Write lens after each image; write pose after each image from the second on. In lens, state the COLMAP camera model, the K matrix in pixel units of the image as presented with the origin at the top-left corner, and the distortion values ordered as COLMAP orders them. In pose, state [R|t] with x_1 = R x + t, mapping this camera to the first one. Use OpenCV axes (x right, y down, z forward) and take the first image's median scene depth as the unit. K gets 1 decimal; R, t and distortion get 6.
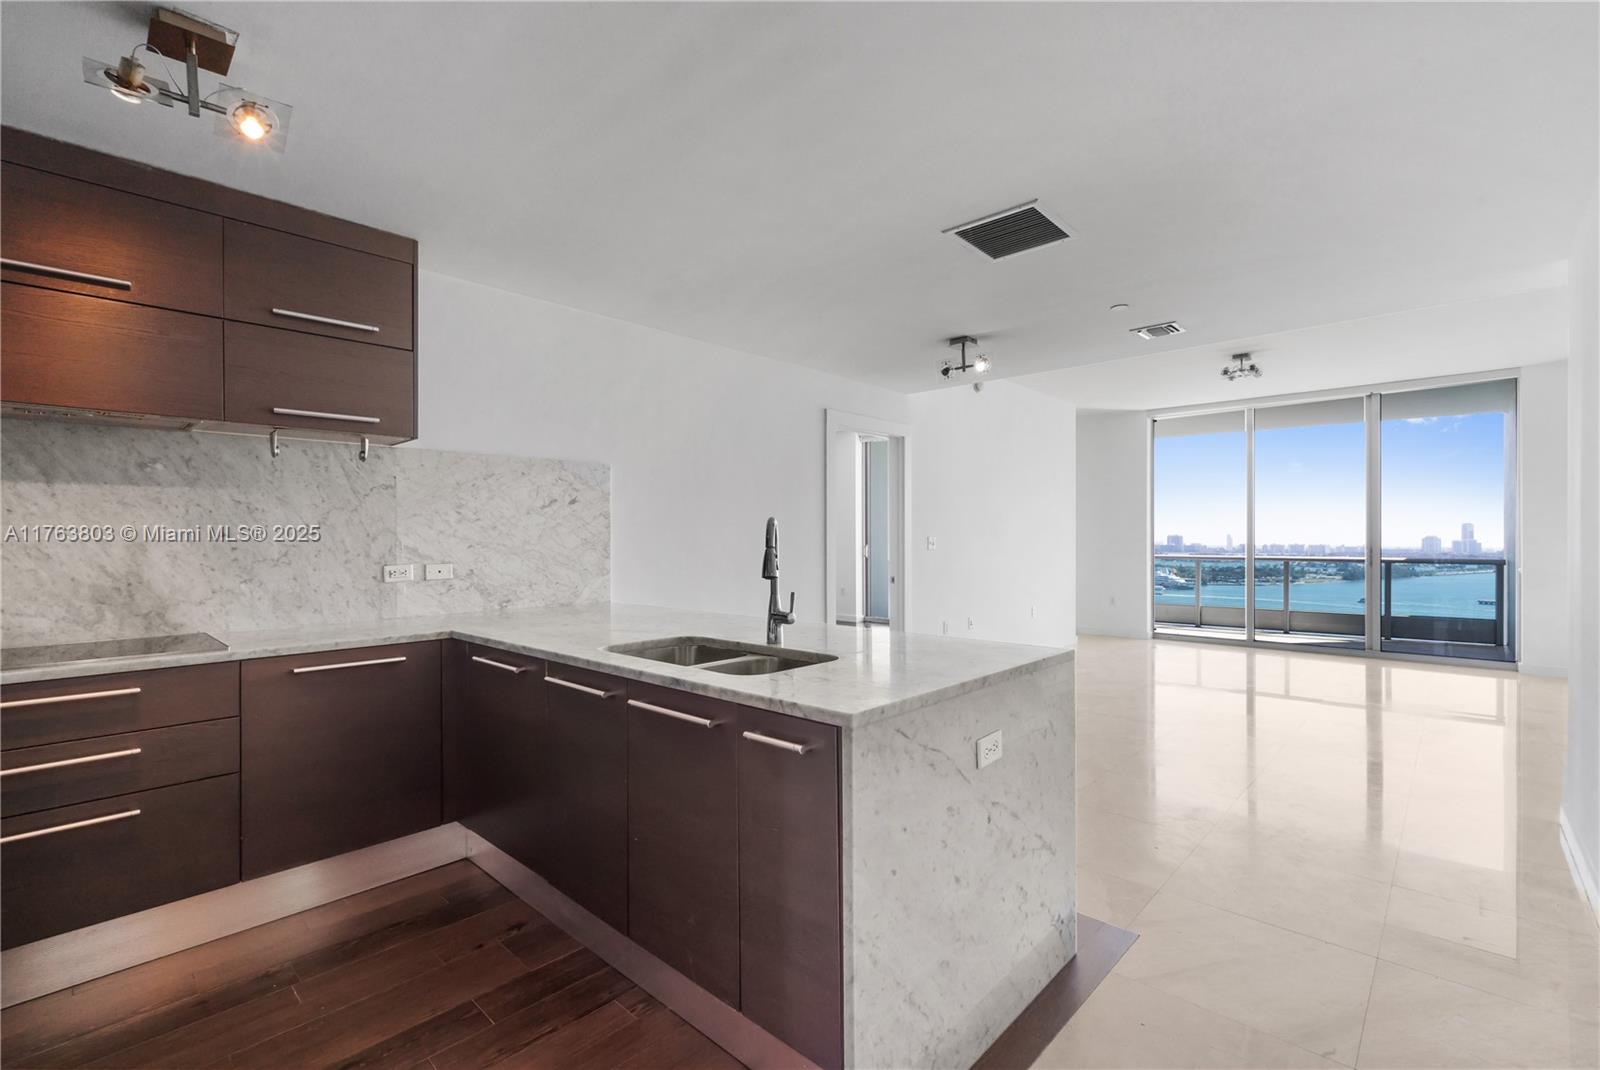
lens RADIAL K [[706.4, 0, 803.6], [0, 706.4, 537.3], [0, 0, 1]] dist [-0.003271, 0.000631]
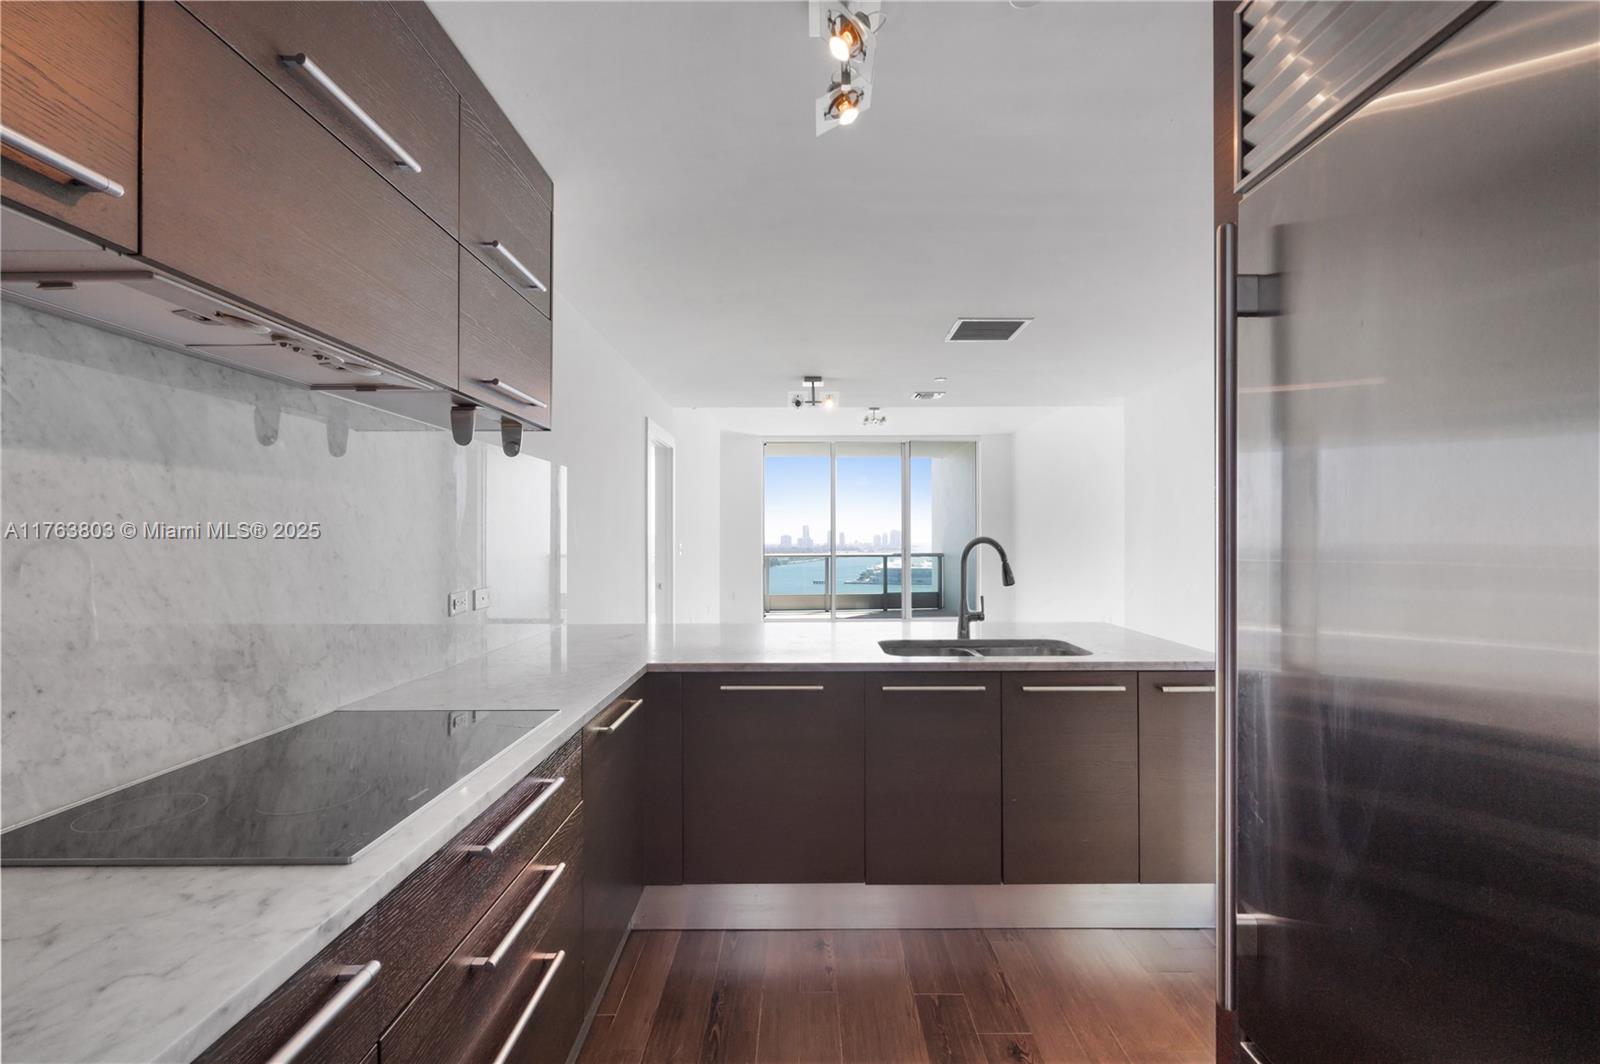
lens RADIAL K [[706.4, 0, 806.4], [0, 706.4, 525.4], [0, 0, 1]] dist [-0.003271, 0.000631]
pose [[0.724947, 0.015274, 0.688635, -0.310010], [-0.008331, 0.999875, -0.013406, -0.008000], [-0.688754, 0.003982, 0.724984, 0.079290]]
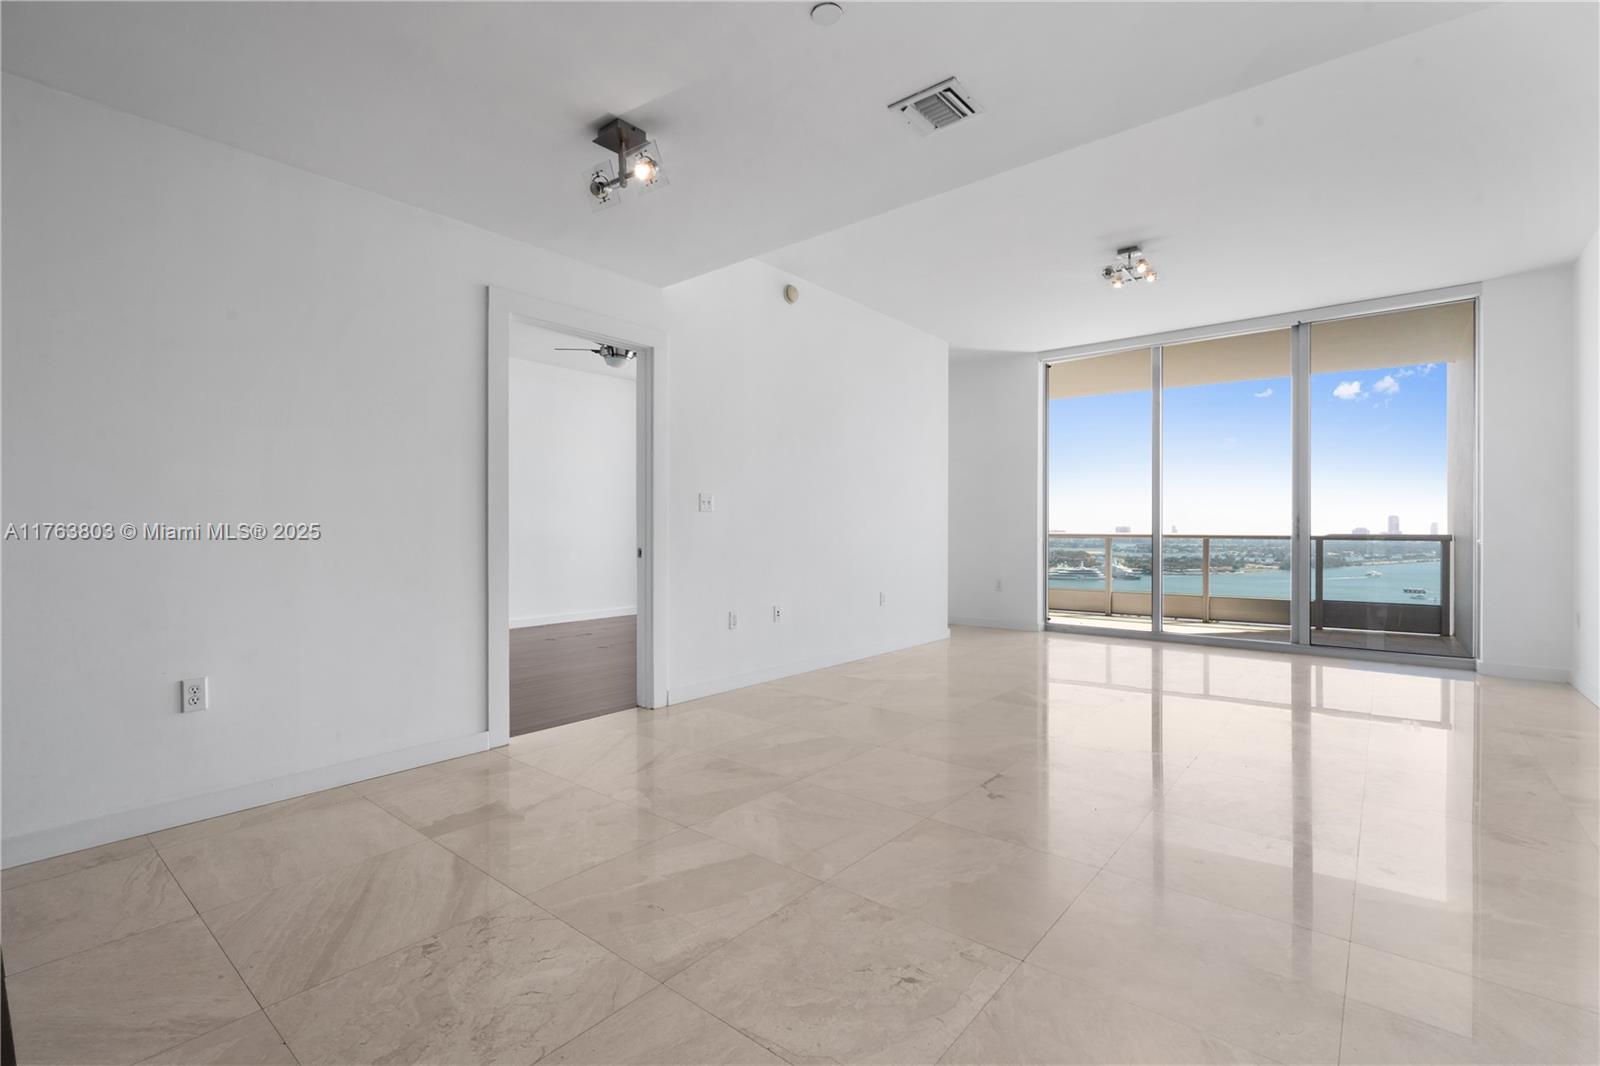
lens RADIAL K [[706.4, 0, 805.1], [0, 706.4, 532.1], [0, 0, 1]] dist [-0.003271, 0.000631]
pose [[0.998193, 0.000613, 0.060085, 0.179813], [-0.000920, 0.999987, 0.005082, 0.026250], [-0.060081, -0.005129, 0.998180, 0.212673]]
